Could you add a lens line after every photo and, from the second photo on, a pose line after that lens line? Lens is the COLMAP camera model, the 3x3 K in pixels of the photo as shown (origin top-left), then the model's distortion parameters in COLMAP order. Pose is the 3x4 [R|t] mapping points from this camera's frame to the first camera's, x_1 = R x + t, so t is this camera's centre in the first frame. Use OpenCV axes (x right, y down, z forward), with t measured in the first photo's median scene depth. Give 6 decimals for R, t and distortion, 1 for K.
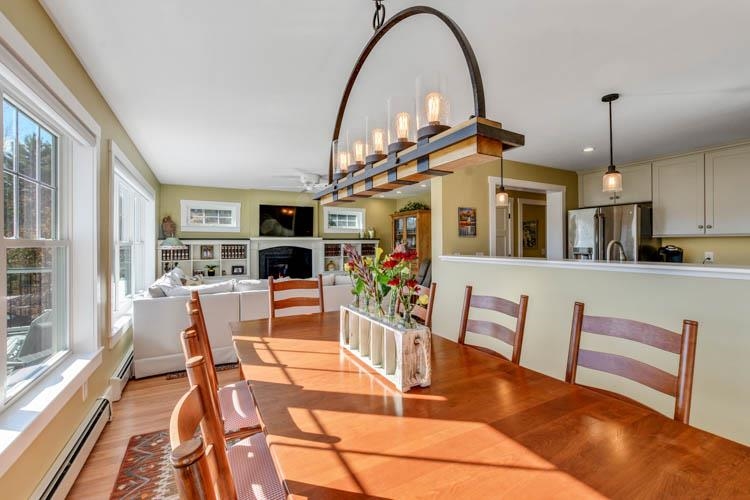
lens RADIAL K [[328.0, 0, 375.4], [0, 328.0, 238.7], [0, 0, 1]] dist [0.000049, 0.000033]
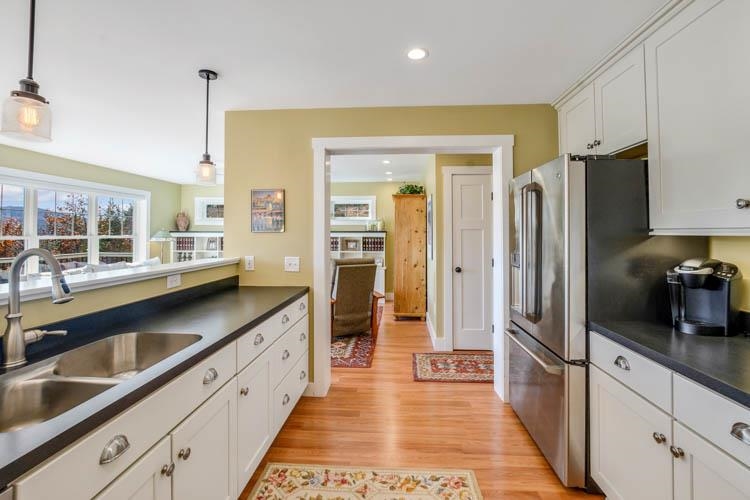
lens RADIAL K [[328.0, 0, 375.4], [0, 328.0, 238.7], [0, 0, 1]] dist [0.000049, 0.000033]
pose [[0.852008, 0.012351, -0.523384, 0.517415], [0.004024, 0.999538, 0.030138, -0.007705], [0.523514, -0.027784, 0.851564, 0.330013]]
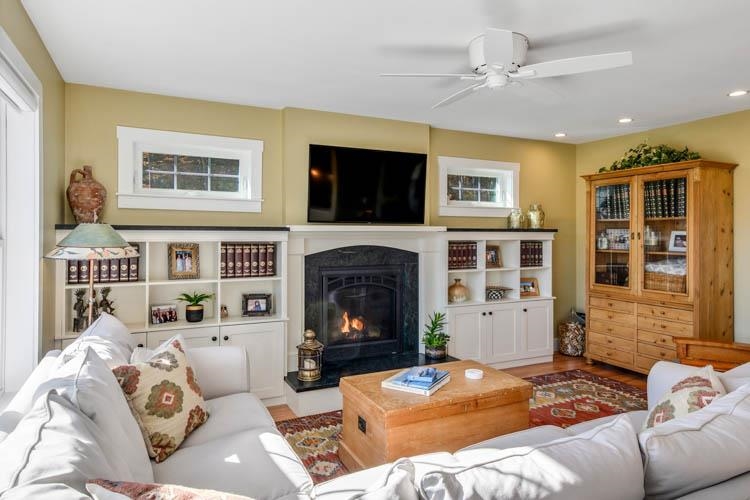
lens RADIAL K [[492.9, 0, 395.2], [0, 492.9, 230.4], [0, 0, 1]] dist [0.038185, -0.000738]
pose [[0.999913, 0.005484, -0.012032, -0.239873], [-0.005443, 0.999979, 0.003393, 0.000314], [0.012050, -0.003327, 0.999922, 0.384887]]
